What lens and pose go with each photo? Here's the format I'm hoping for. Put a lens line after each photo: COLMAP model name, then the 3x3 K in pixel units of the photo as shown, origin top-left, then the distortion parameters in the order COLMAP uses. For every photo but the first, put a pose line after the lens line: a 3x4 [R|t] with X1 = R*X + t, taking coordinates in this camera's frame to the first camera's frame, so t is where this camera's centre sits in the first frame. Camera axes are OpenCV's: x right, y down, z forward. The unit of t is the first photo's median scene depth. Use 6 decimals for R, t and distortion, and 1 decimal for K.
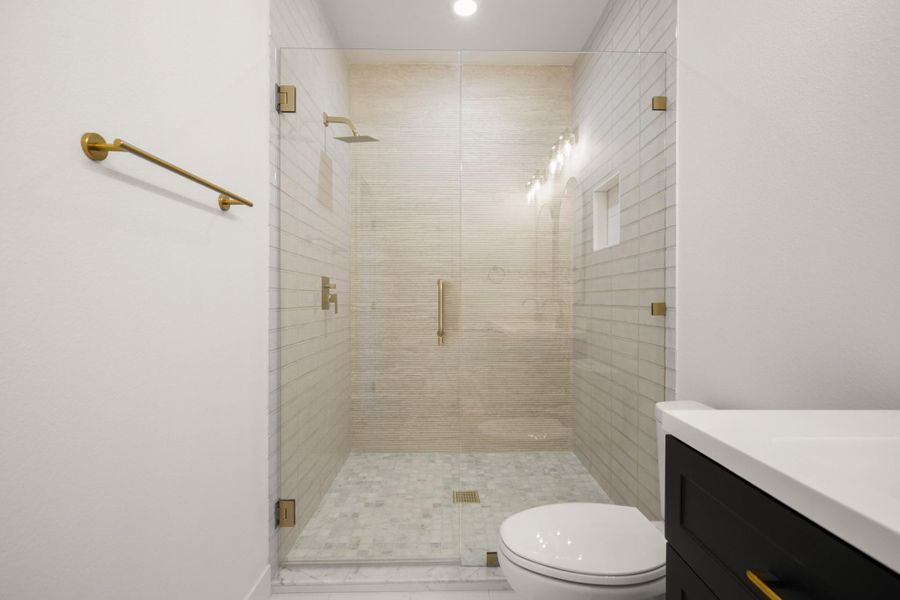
lens RADIAL K [[411.2, 0, 449.7], [0, 411.2, 296.9], [0, 0, 1]] dist [0.001201, 0.000303]
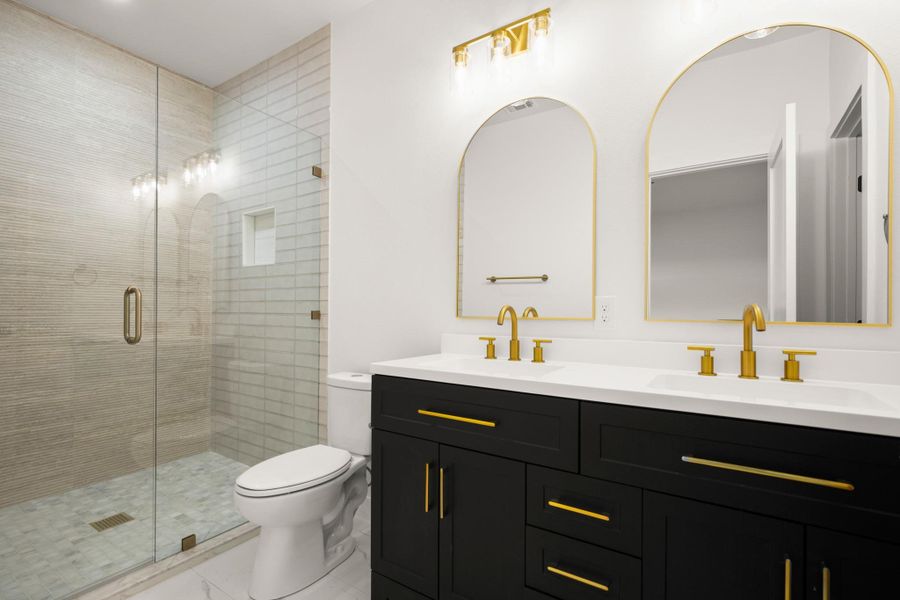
lens RADIAL K [[411.2, 0, 449.7], [0, 411.2, 296.9], [0, 0, 1]] dist [0.001201, 0.000303]
pose [[0.572760, 0.029763, 0.819182, -0.271985], [-0.010550, 0.999526, -0.028939, 0.001868], [-0.819655, 0.007932, 0.572803, -0.138365]]
